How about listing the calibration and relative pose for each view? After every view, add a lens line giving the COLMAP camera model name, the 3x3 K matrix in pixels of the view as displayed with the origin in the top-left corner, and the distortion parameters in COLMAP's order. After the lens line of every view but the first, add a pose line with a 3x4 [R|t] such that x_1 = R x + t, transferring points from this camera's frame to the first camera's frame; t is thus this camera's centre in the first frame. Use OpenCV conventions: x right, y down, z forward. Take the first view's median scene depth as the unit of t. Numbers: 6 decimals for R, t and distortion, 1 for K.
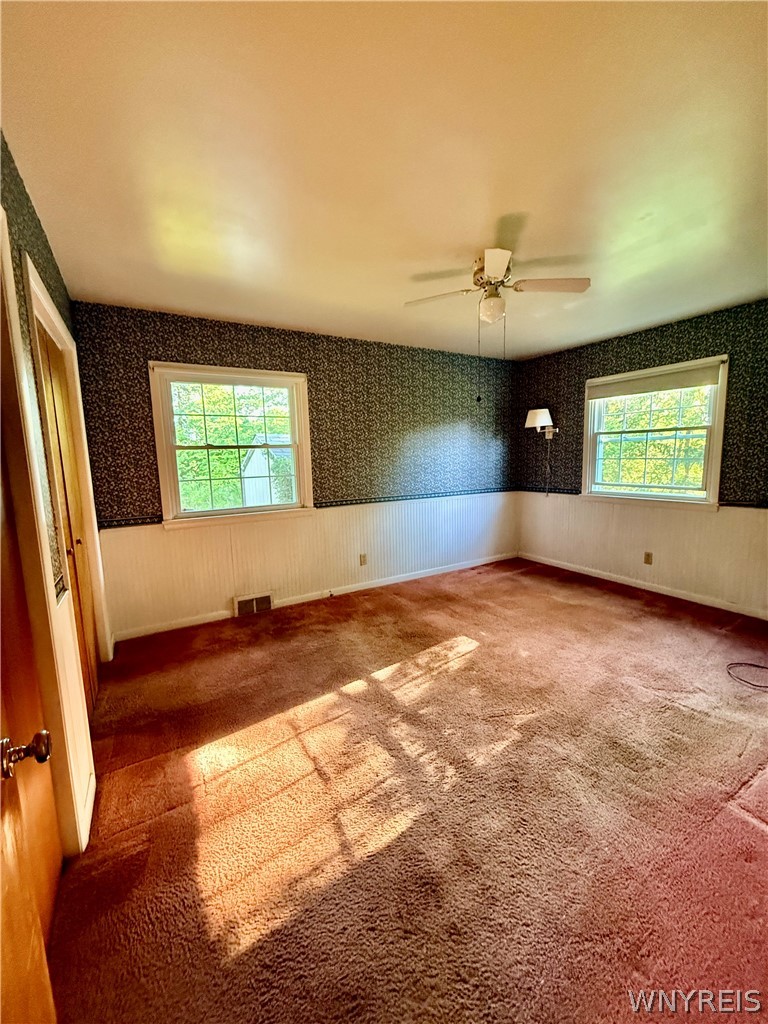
lens RADIAL K [[410.1, 0, 384.3], [0, 410.1, 509.6], [0, 0, 1]] dist [0.004924, 0.000263]
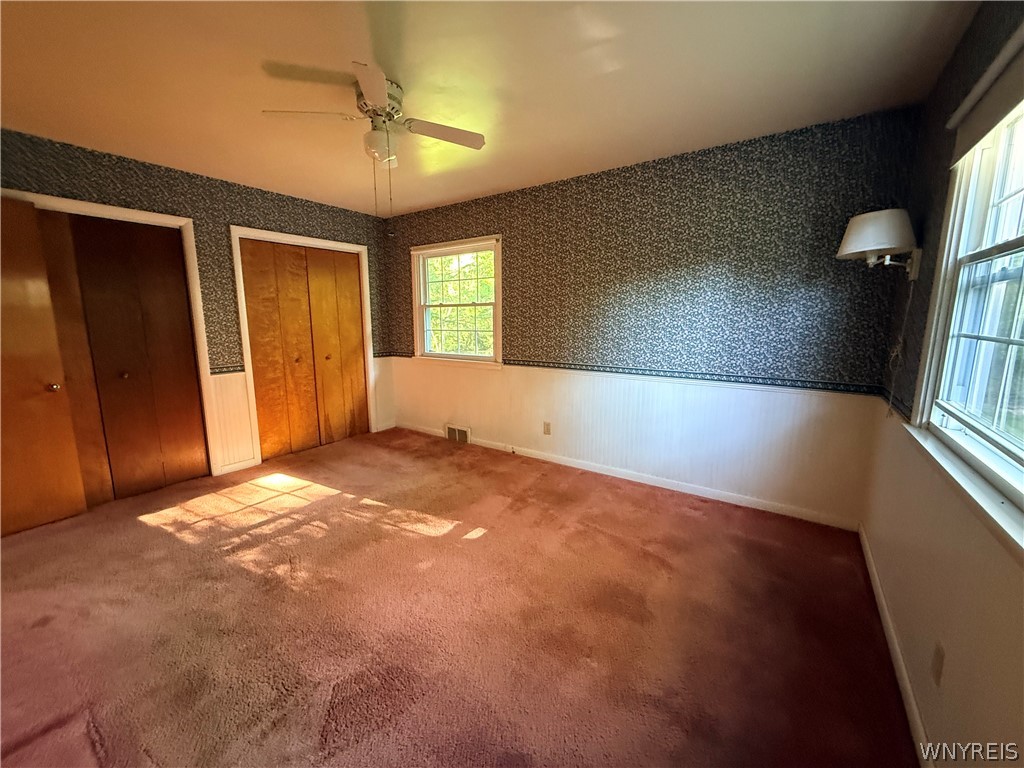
lens RADIAL K [[410.1, 0, 510.3], [0, 410.1, 383.0], [0, 0, 1]] dist [0.004924, 0.000263]
pose [[0.403033, 0.167886, -0.899655, 0.828576], [-0.127659, 0.983732, 0.126386, -0.095192], [0.906238, 0.063912, 0.417909, 0.618310]]
